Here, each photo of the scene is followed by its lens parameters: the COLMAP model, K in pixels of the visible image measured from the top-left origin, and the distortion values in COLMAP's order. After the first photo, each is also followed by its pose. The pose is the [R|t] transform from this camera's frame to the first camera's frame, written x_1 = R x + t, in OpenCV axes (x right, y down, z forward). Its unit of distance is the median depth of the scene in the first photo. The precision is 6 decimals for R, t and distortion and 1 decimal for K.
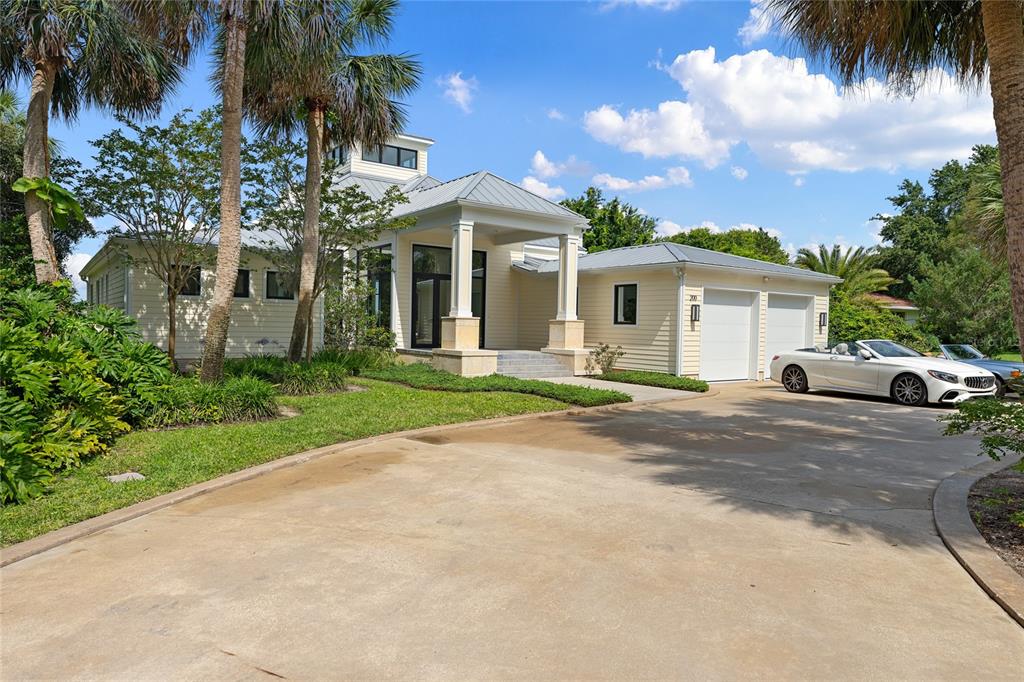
lens RADIAL K [[654.0, 0, 511.9], [0, 654.0, 340.9], [0, 0, 1]] dist [0.008740, 0.002615]
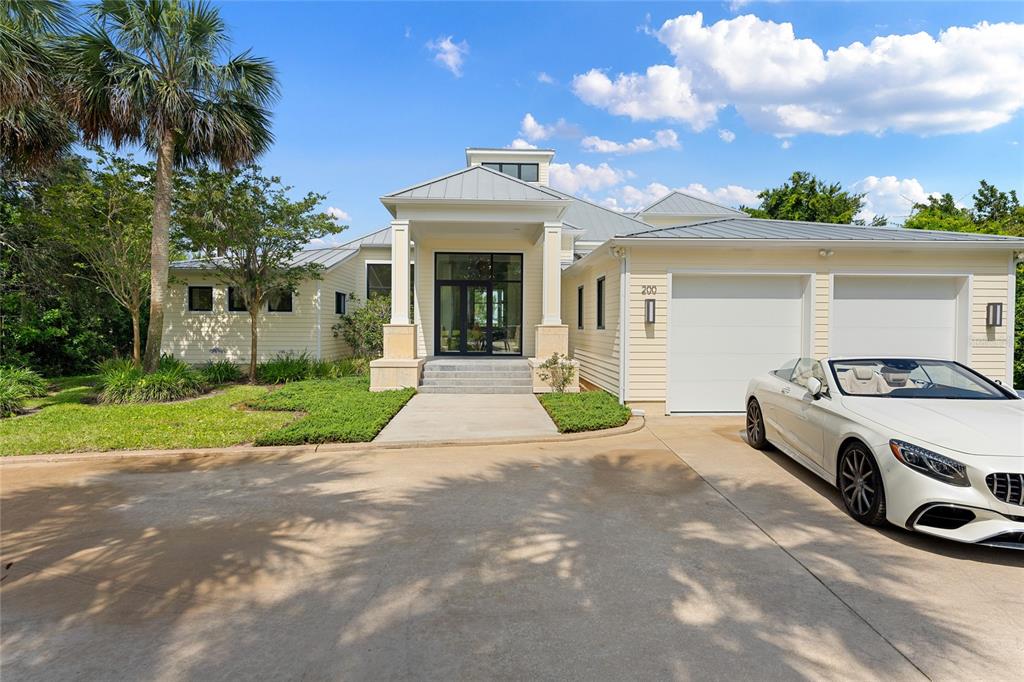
lens RADIAL K [[531.6, 0, 507.1], [0, 531.6, 344.6], [0, 0, 1]] dist [0.000366, -0.000074]
pose [[0.833342, -0.000485, -0.552758, 0.456585], [0.001008, 0.999999, 0.000641, -0.009096], [0.552757, -0.001091, 0.833342, 0.451064]]
